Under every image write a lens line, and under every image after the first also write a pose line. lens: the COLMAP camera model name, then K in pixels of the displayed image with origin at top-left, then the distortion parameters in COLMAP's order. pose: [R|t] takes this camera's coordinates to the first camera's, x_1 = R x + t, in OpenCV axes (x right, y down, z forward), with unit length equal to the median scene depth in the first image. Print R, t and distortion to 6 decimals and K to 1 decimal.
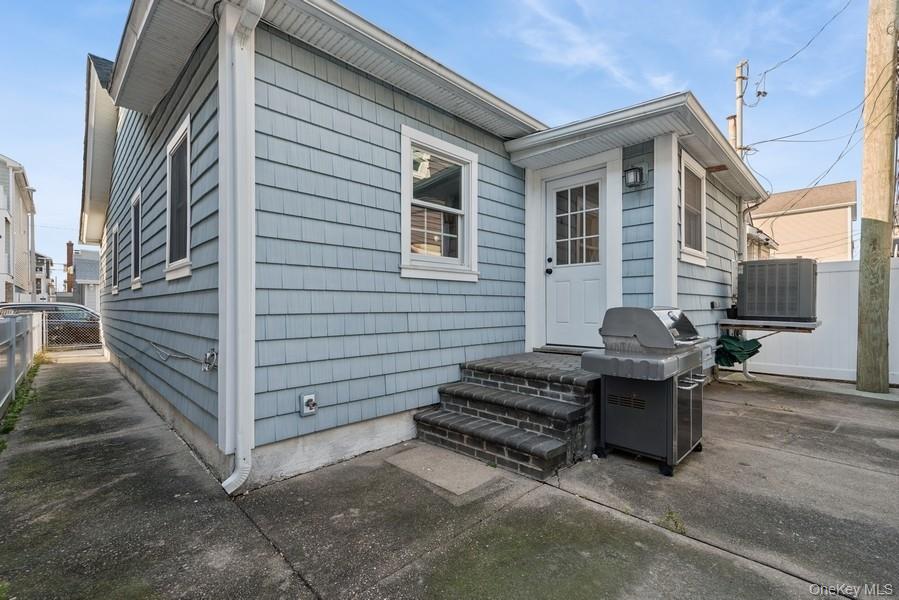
lens RADIAL K [[395.7, 0, 453.1], [0, 395.7, 305.4], [0, 0, 1]] dist [0.010339, -0.000314]
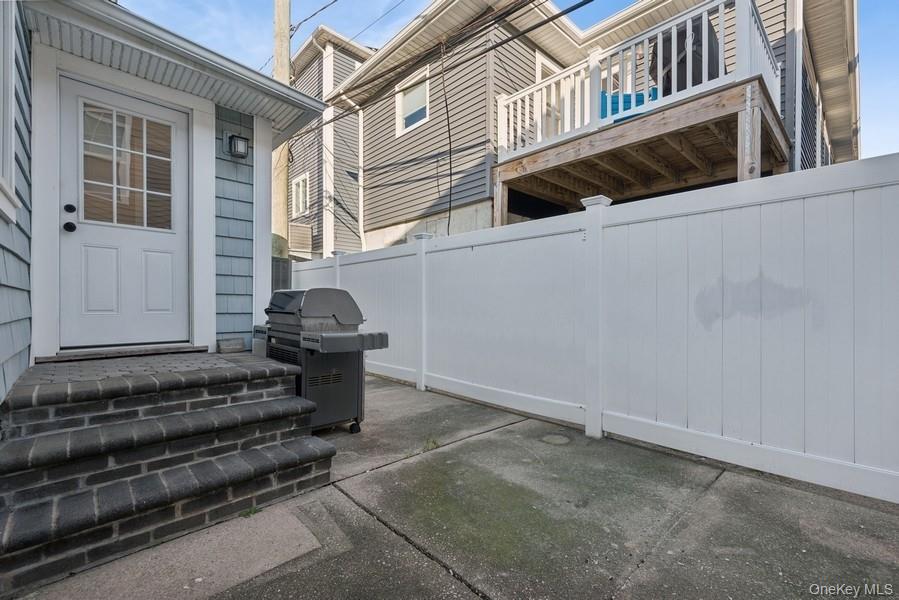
lens RADIAL K [[395.7, 0, 453.1], [0, 395.7, 305.4], [0, 0, 1]] dist [0.010339, -0.000314]
pose [[-0.000153, 0.003448, 0.999994, -0.560097], [-0.007409, 0.999967, -0.003449, 0.047655], [-0.999973, -0.007410, -0.000127, 0.633188]]
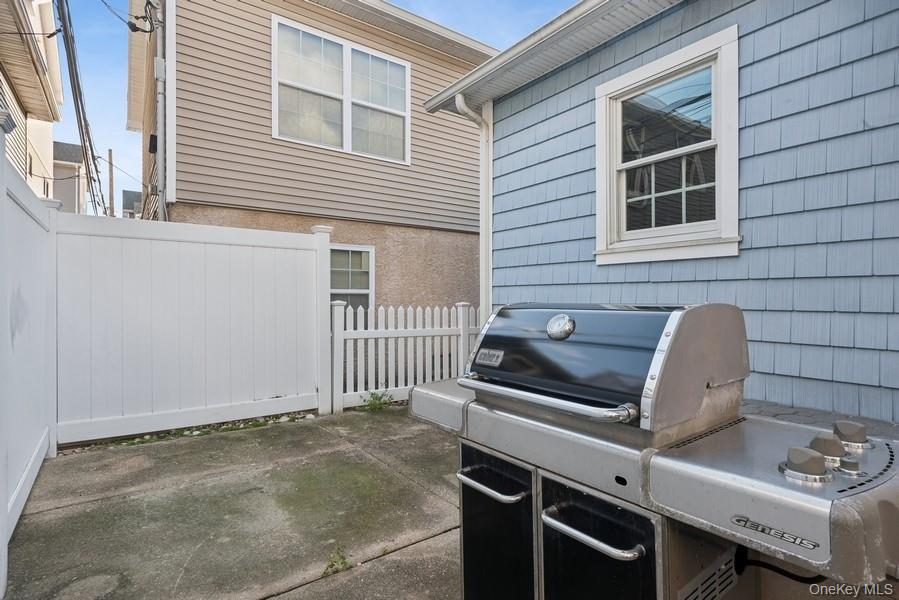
lens RADIAL K [[427.1, 0, 449.5], [0, 427.1, 300.0], [0, 0, 1]] dist [0.001446, 0.000041]
pose [[-0.128034, 0.003006, -0.991765, 0.939896], [-0.001150, 0.999994, 0.003179, 0.001649], [0.991769, 0.001547, -0.128030, 0.909478]]
